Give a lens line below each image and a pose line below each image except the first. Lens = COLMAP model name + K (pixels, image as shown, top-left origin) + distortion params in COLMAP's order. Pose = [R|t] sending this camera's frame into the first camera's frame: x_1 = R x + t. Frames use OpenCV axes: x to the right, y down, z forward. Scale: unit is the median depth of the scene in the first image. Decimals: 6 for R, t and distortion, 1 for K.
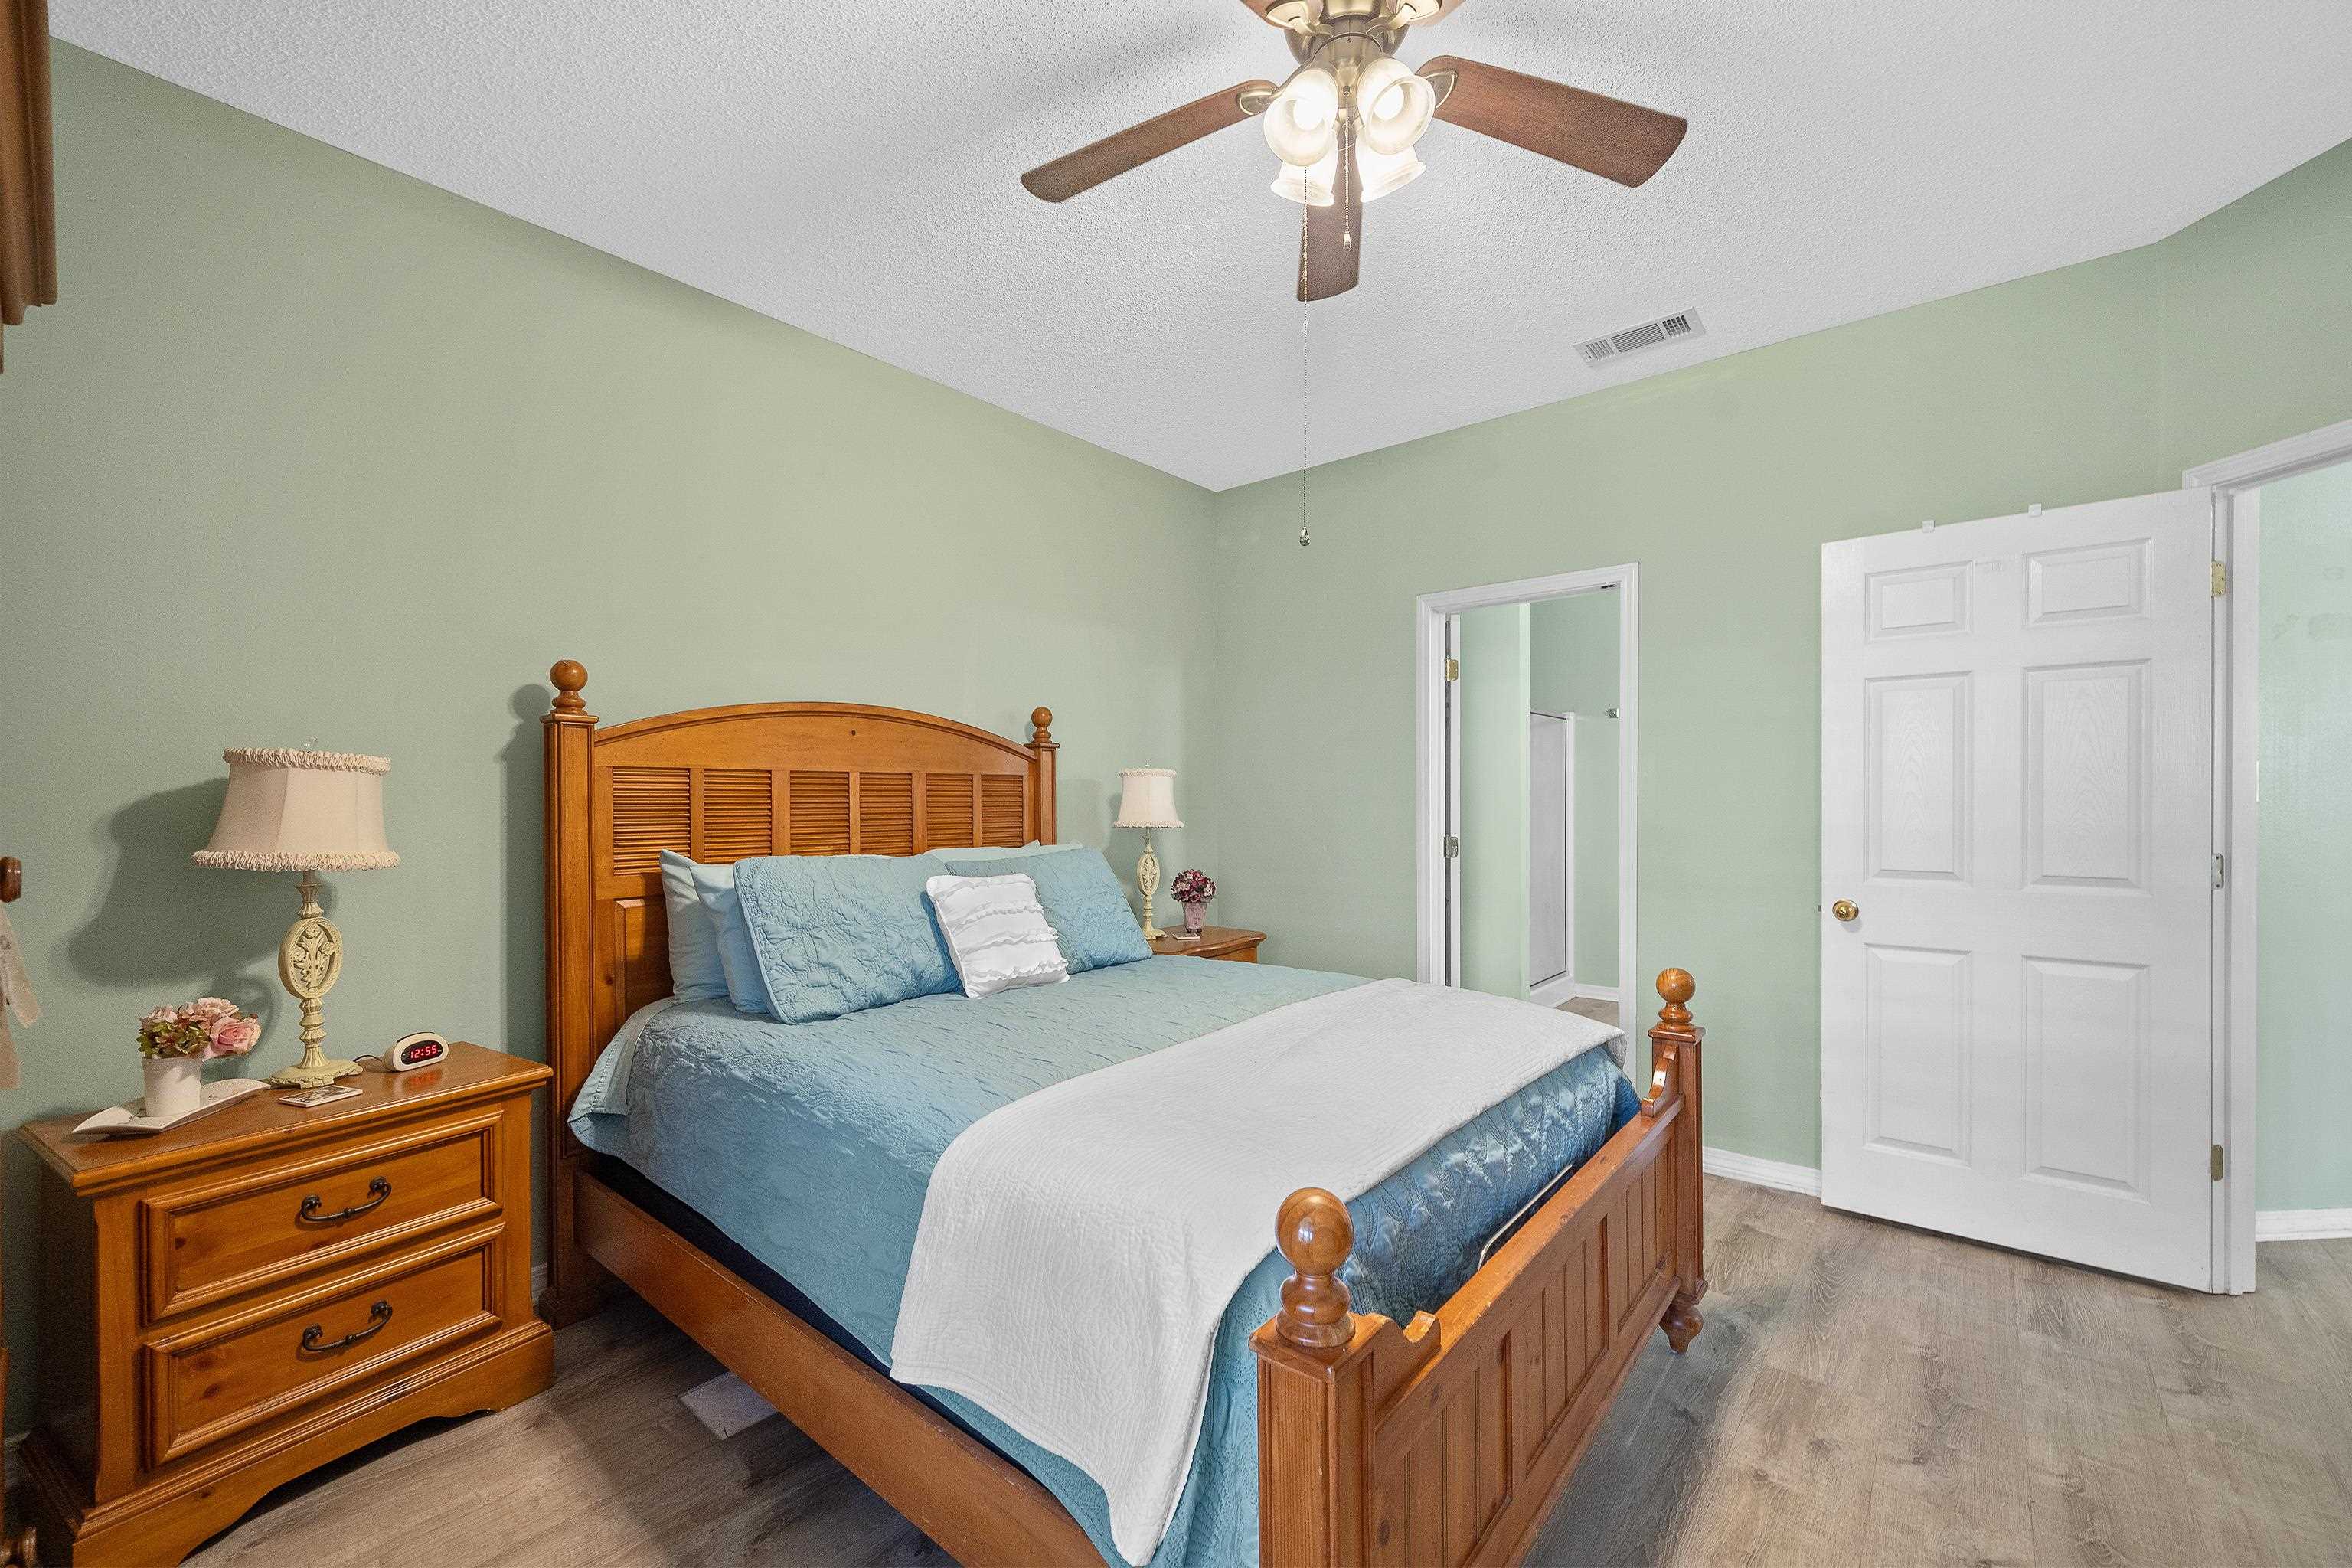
lens RADIAL K [[938.6, 0, 1176.0], [0, 938.6, 784.0], [0, 0, 1]] dist [-0.002124, -0.000166]
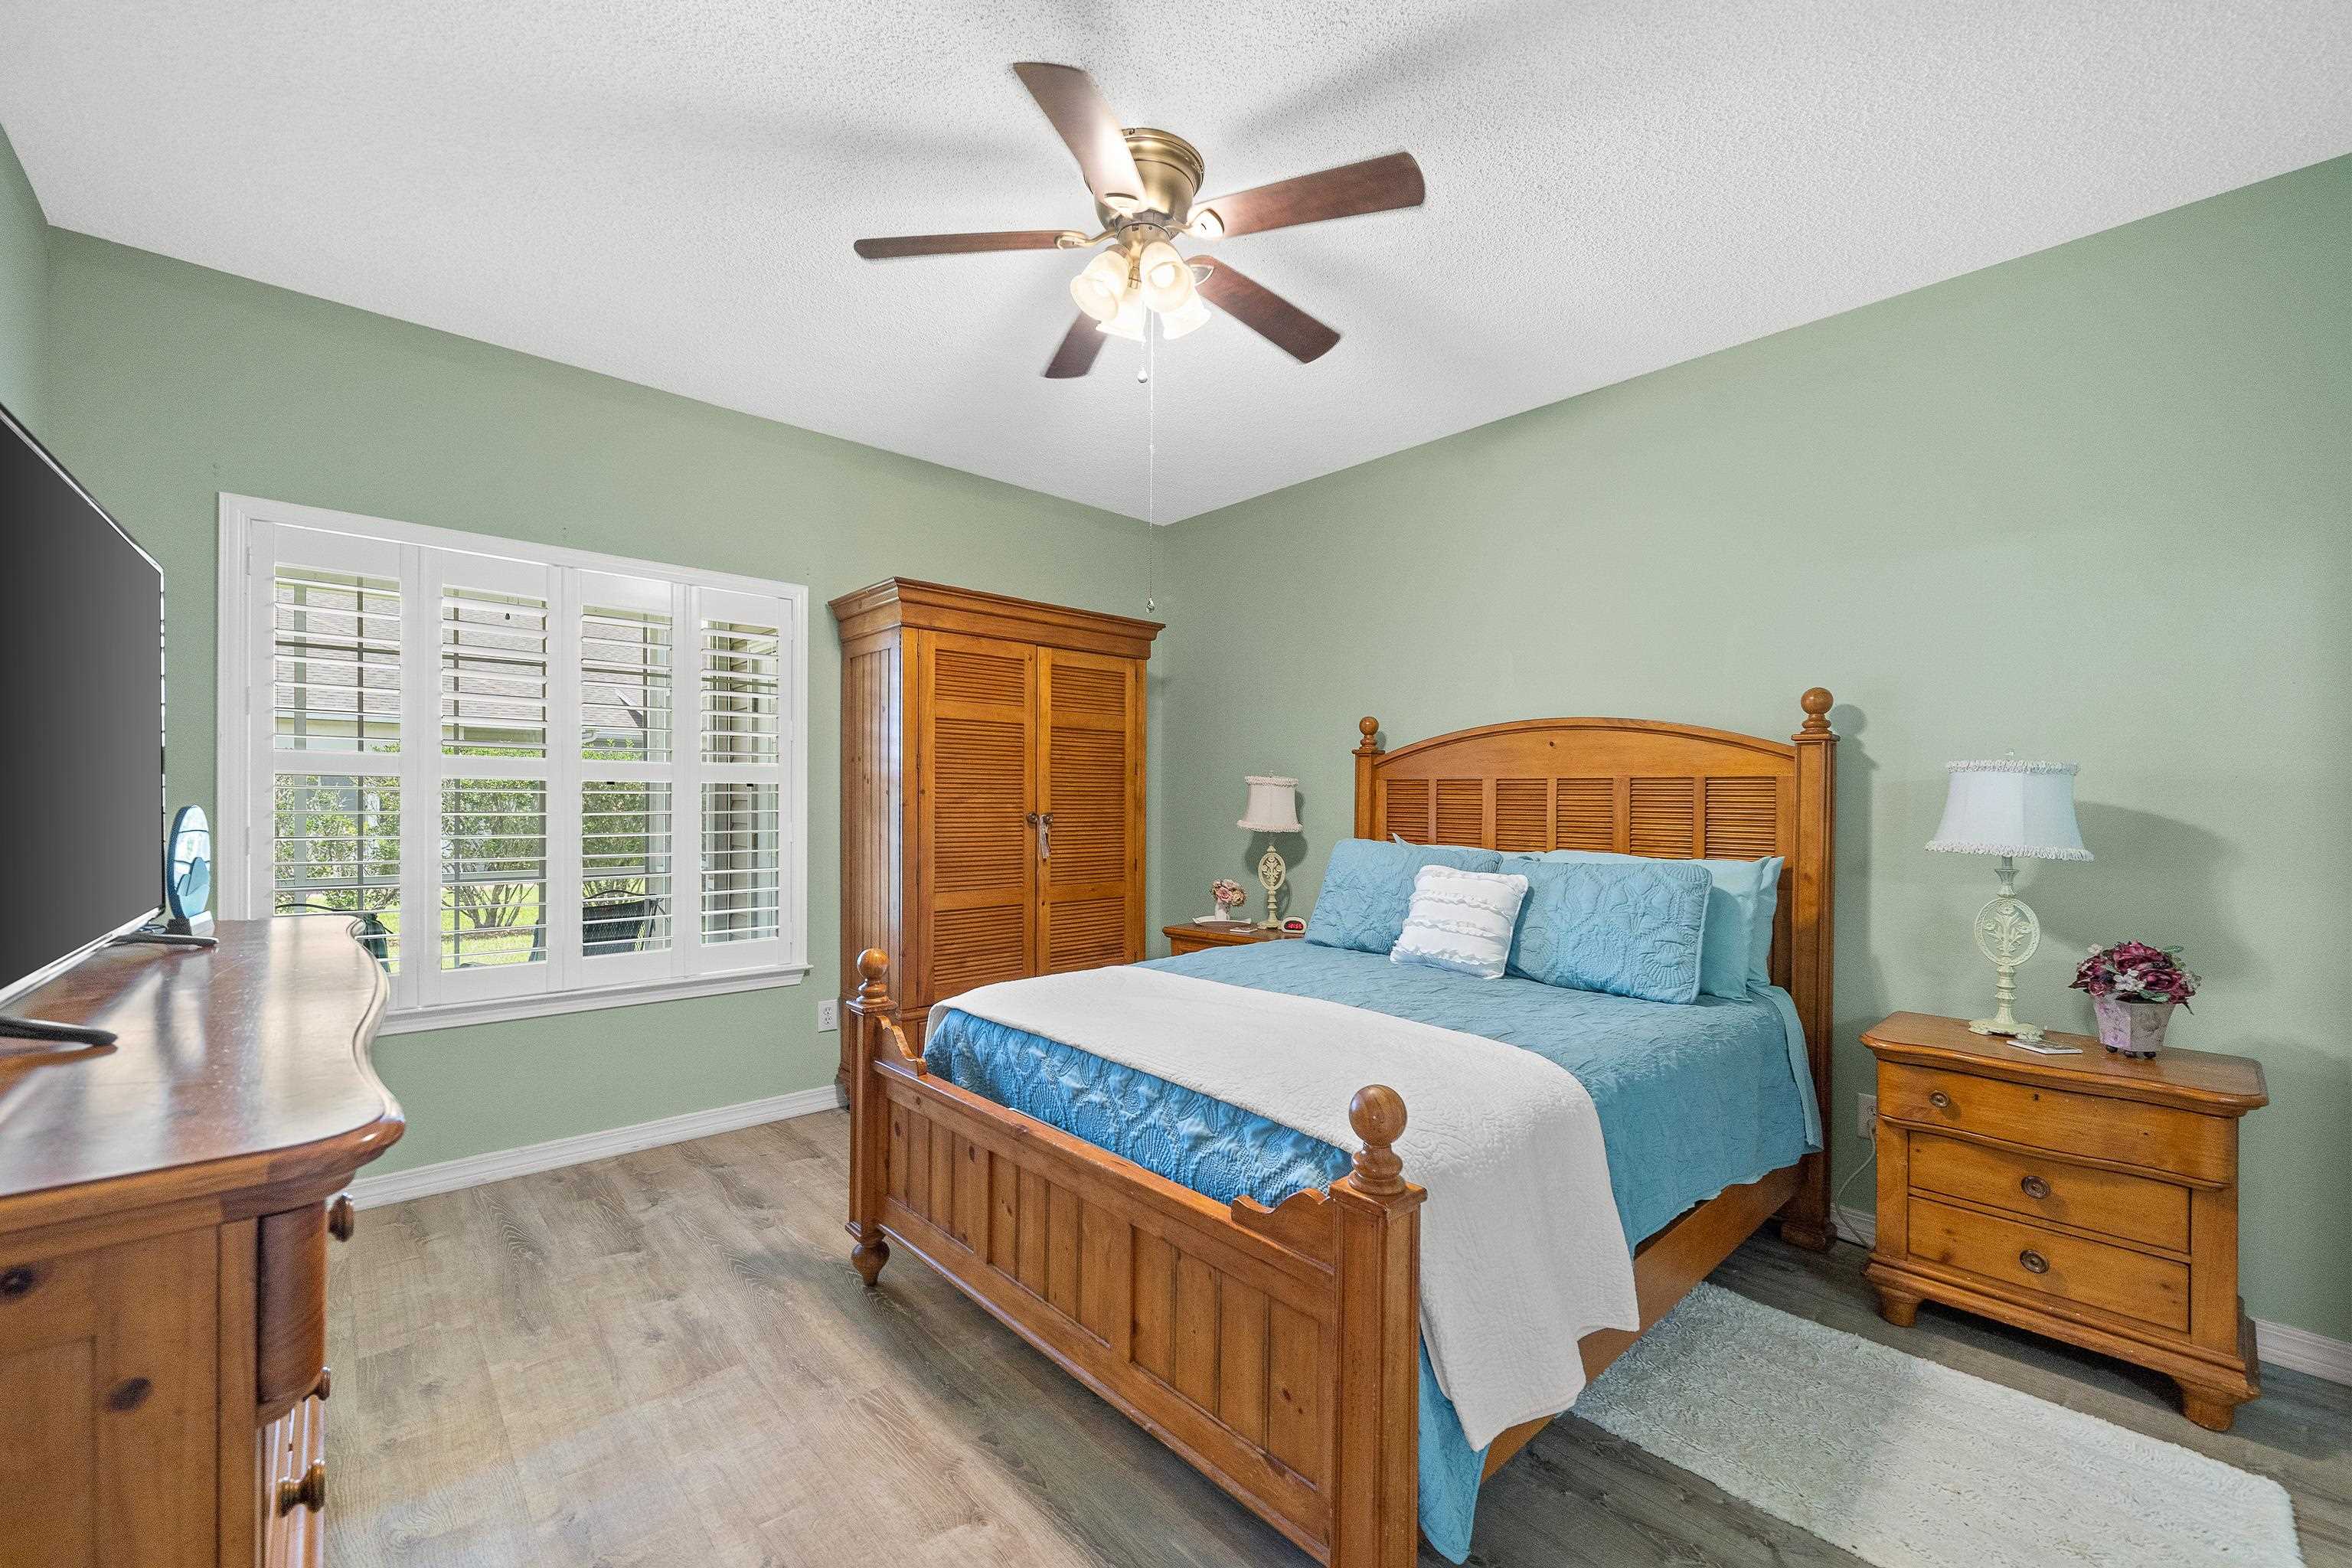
lens RADIAL K [[938.6, 0, 1176.0], [0, 938.6, 784.0], [0, 0, 1]] dist [-0.002124, -0.000166]
pose [[-0.121939, -0.011509, -0.992471, 0.834404], [0.006027, 0.999906, -0.012335, 0.004962], [0.992519, -0.007486, -0.121858, 0.685794]]
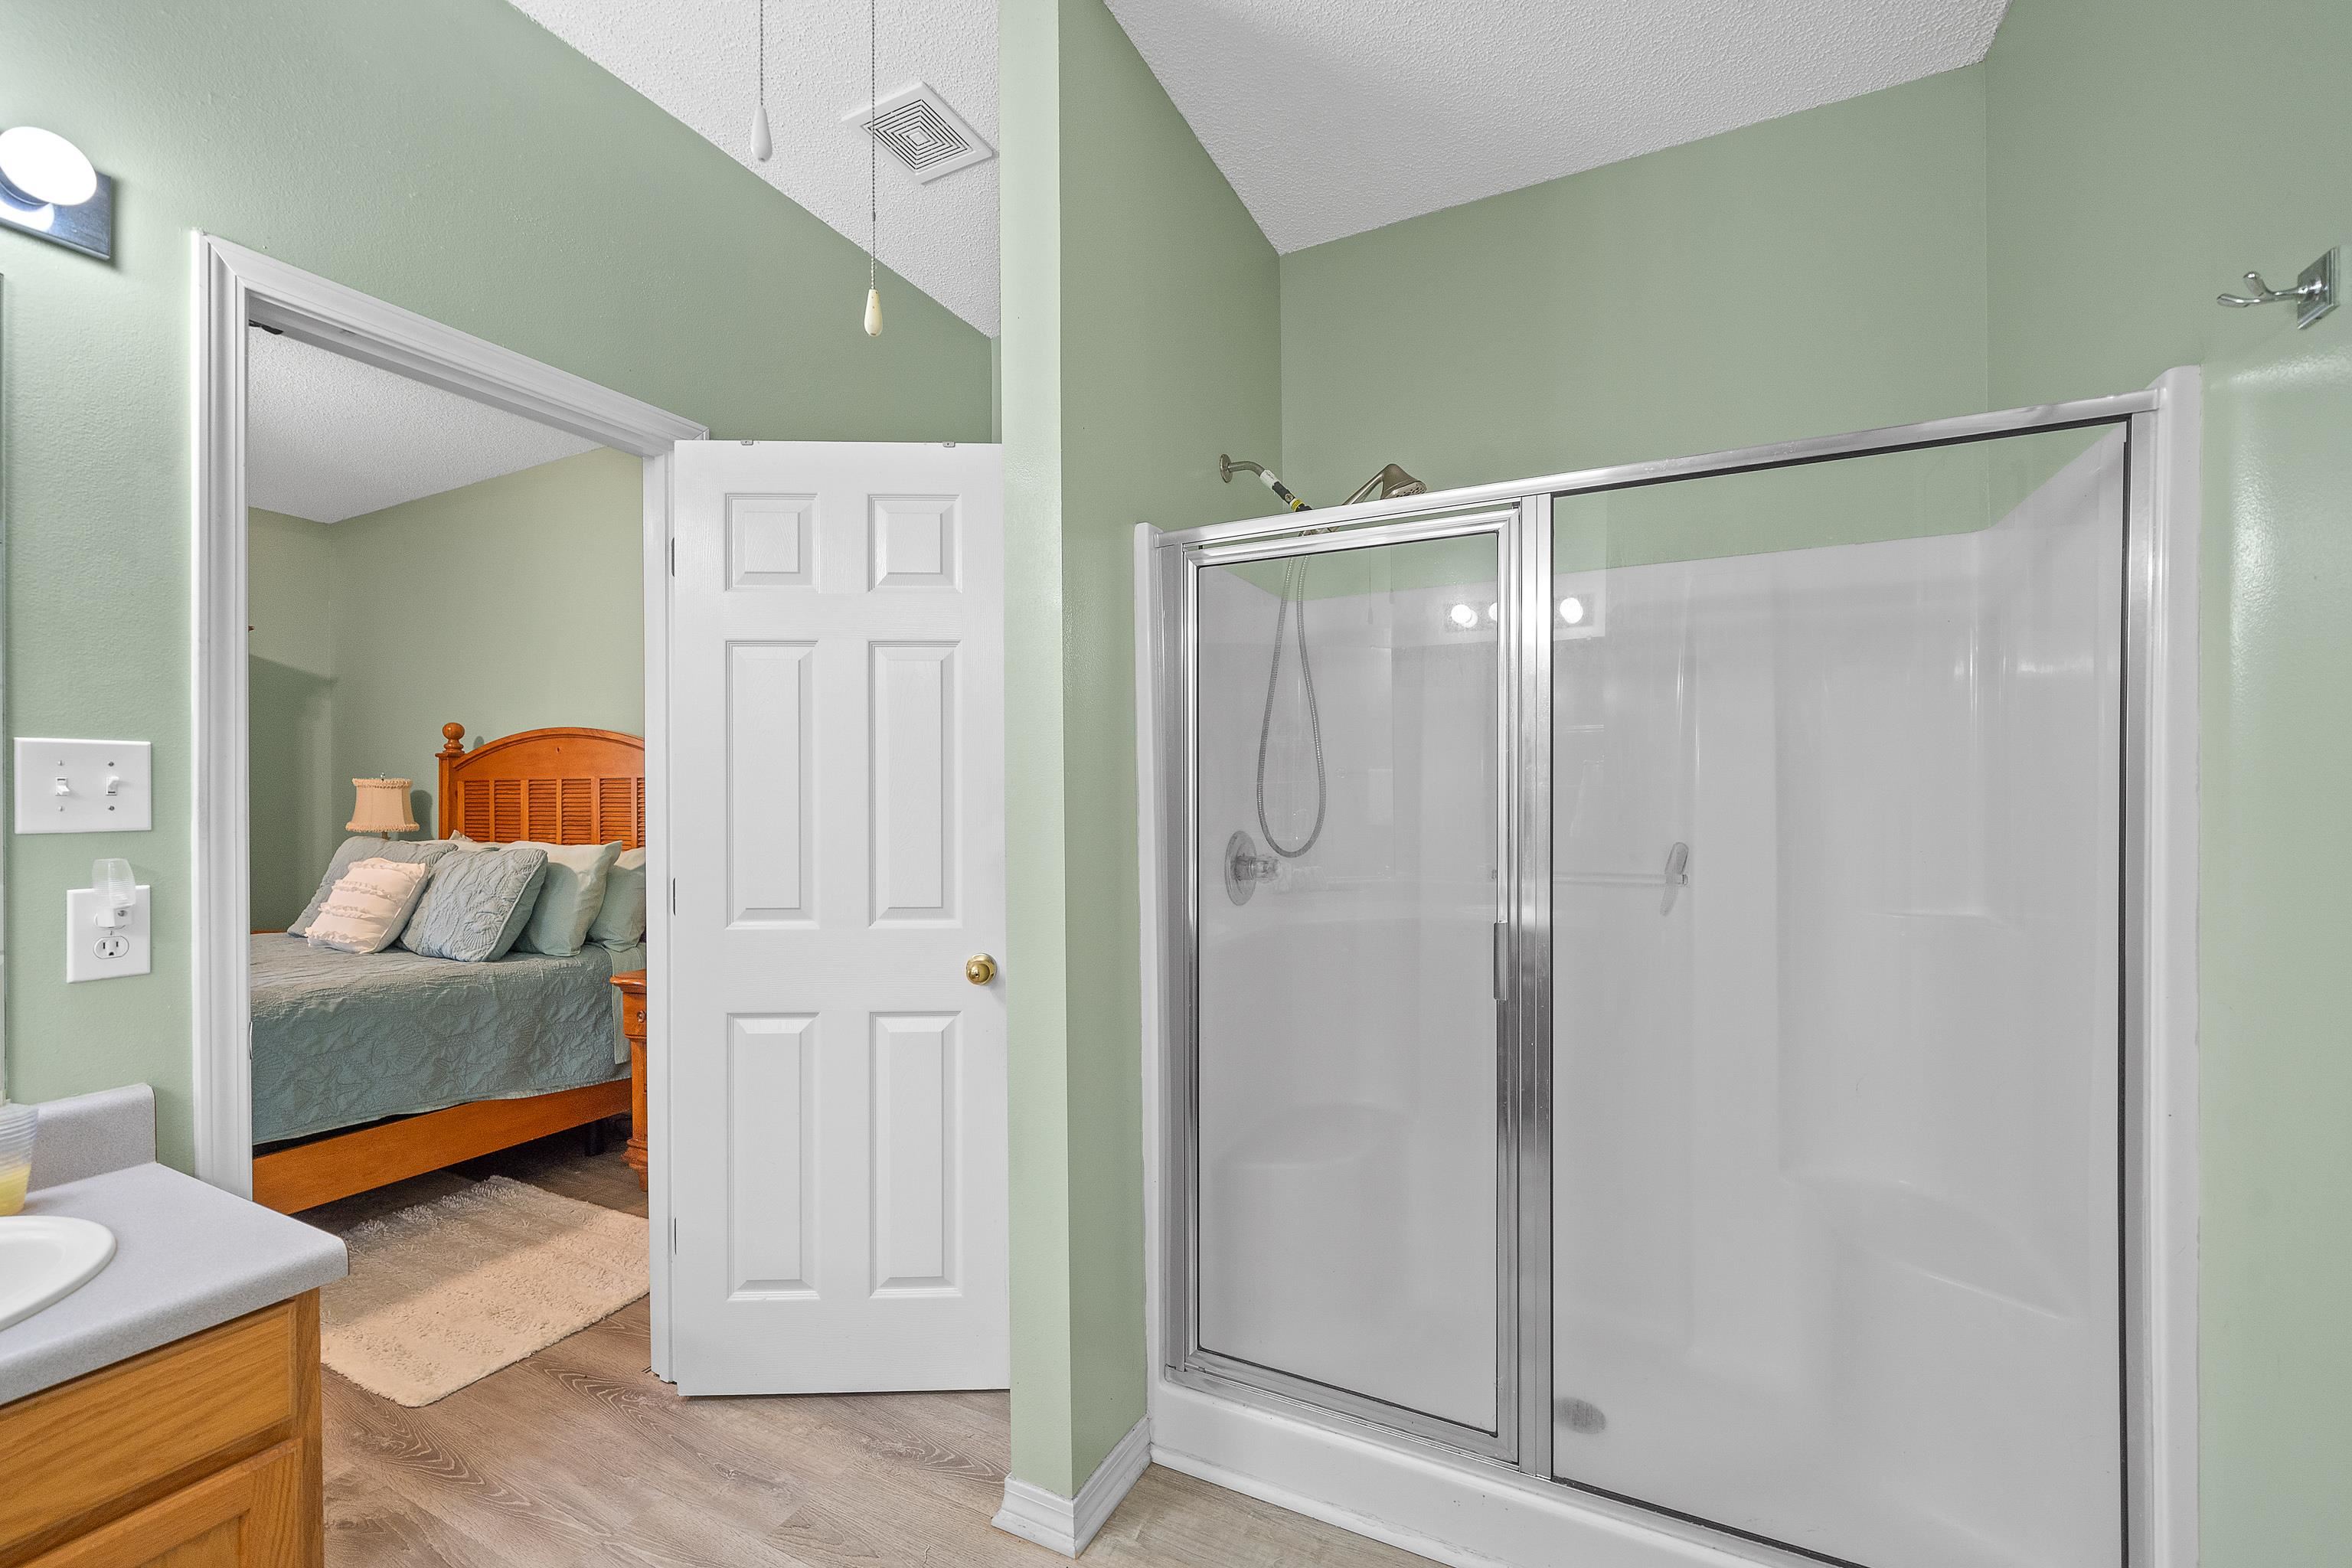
lens RADIAL K [[938.6, 0, 1176.0], [0, 938.6, 784.0], [0, 0, 1]] dist [-0.002124, -0.000166]
pose [[0.233827, 0.002085, -0.972276, 1.142667], [0.025923, 0.999629, 0.008378, 0.006019], [0.971933, -0.027164, 0.233686, 1.531576]]
